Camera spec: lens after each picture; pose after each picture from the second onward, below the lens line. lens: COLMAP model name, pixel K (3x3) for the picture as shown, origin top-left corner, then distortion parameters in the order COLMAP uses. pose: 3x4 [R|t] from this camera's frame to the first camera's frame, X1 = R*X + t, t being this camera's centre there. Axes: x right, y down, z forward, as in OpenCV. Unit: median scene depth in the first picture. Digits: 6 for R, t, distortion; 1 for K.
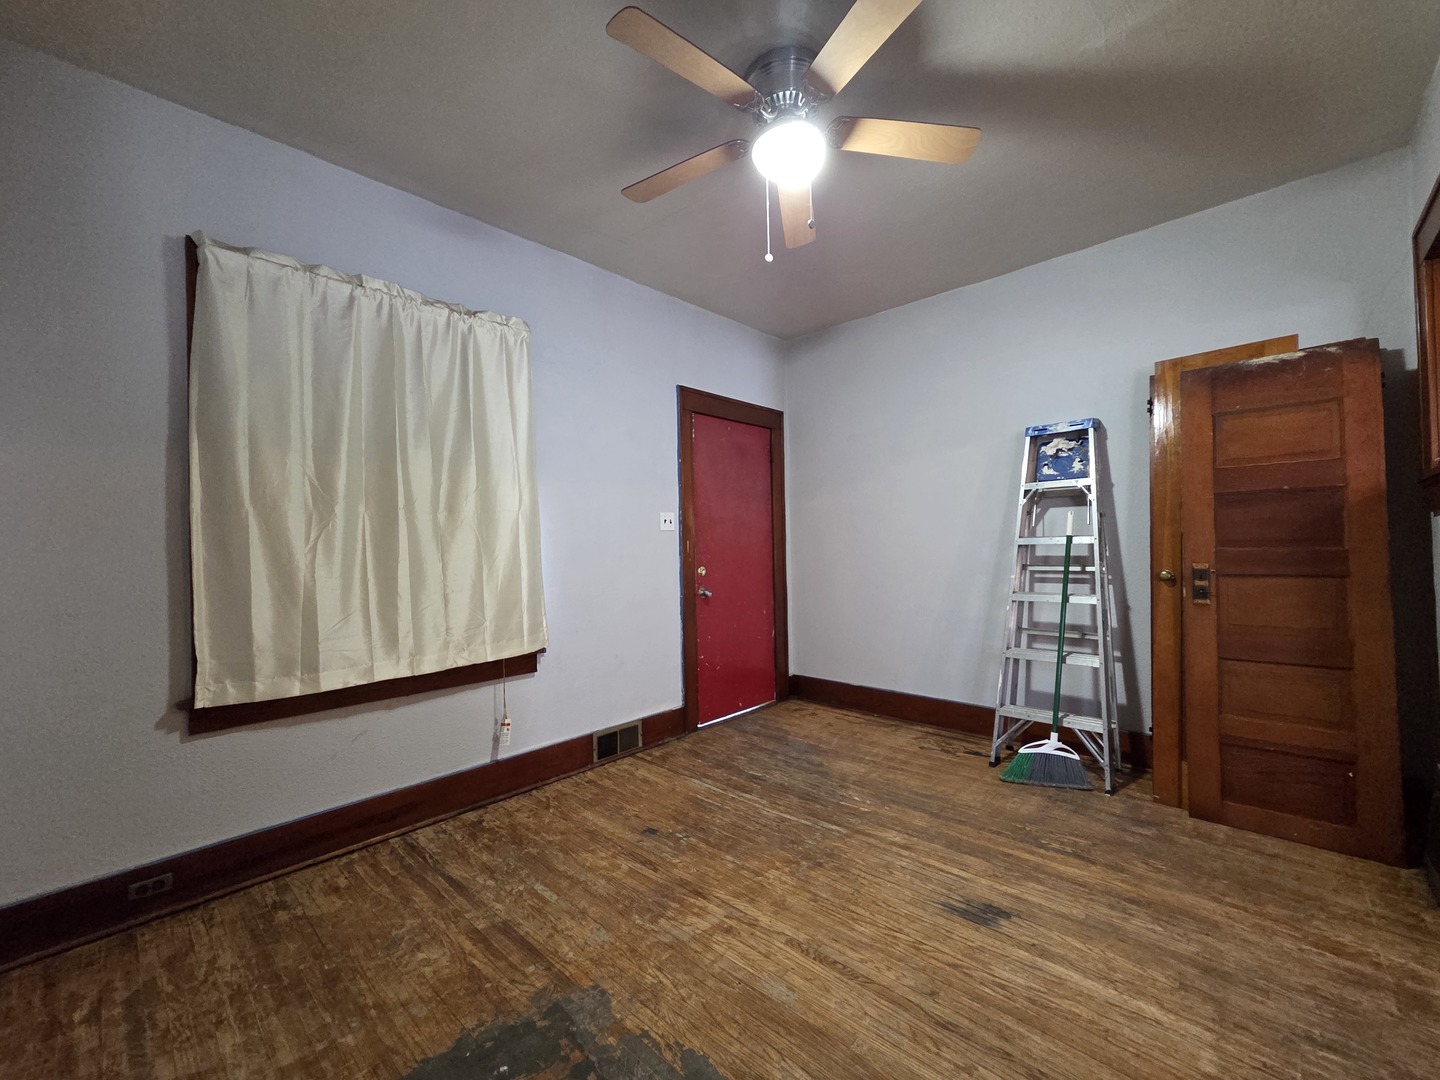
lens RADIAL K [[589.1, 0, 717.0], [0, 589.1, 538.9], [0, 0, 1]] dist [0.004396, 0.000246]
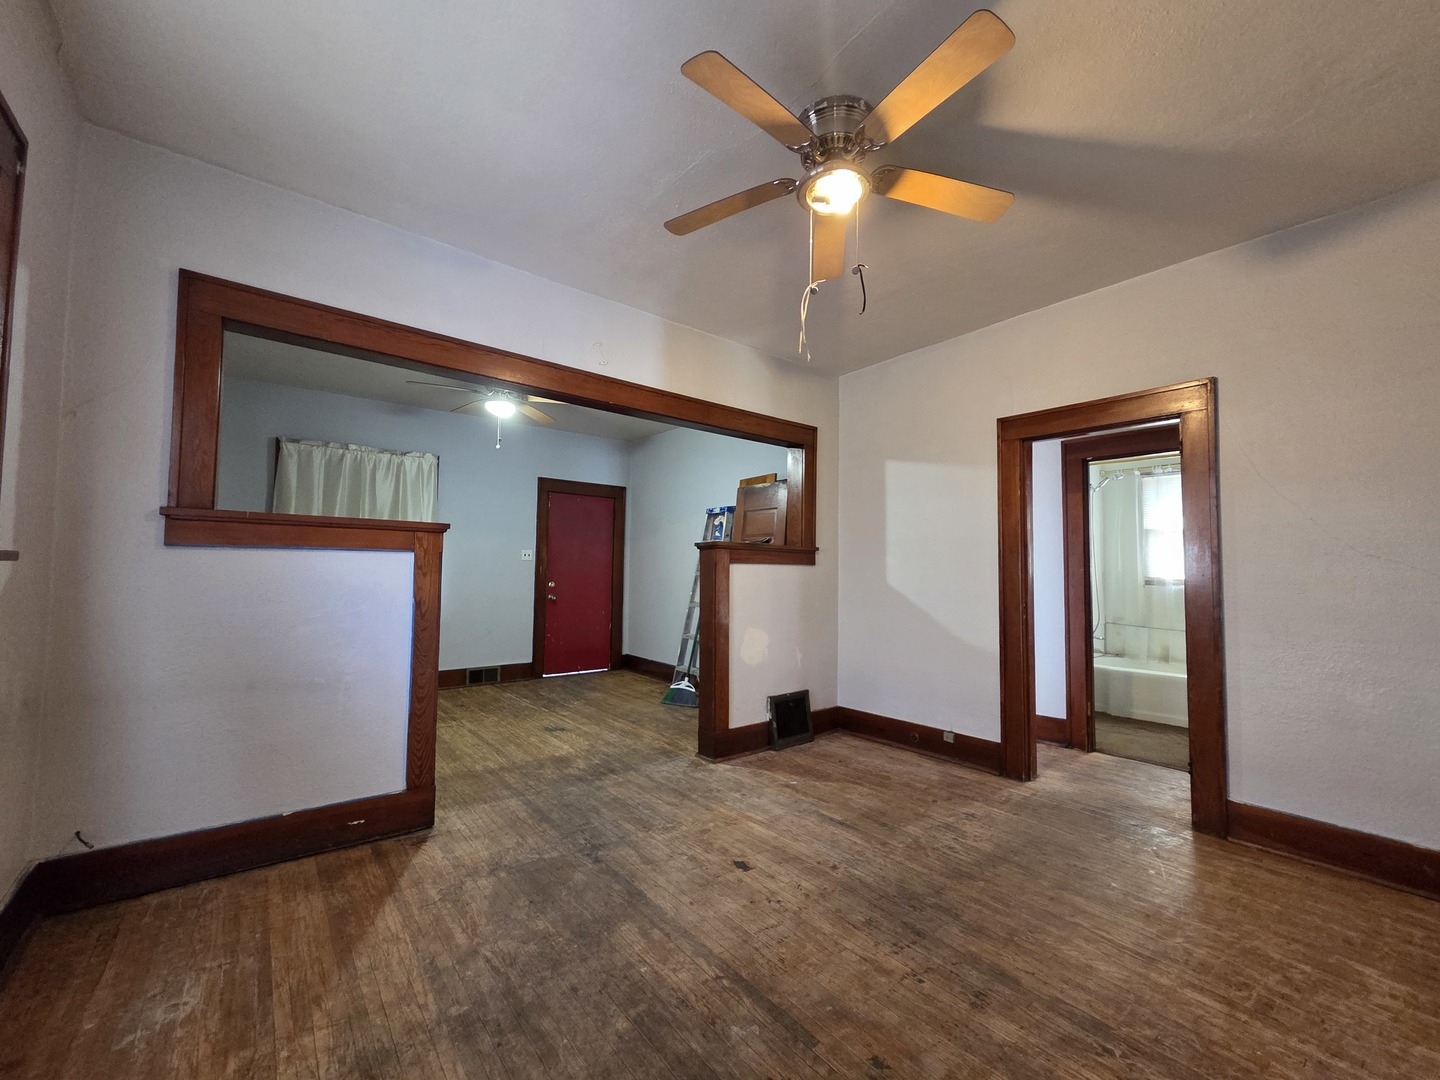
lens RADIAL K [[589.1, 0, 717.8], [0, 589.1, 539.9], [0, 0, 1]] dist [0.004396, 0.000246]
pose [[0.989580, 0.027316, -0.141367, 1.197414], [-0.032566, 0.998858, -0.034956, -0.052977], [0.140250, 0.039195, 0.989340, -1.081782]]
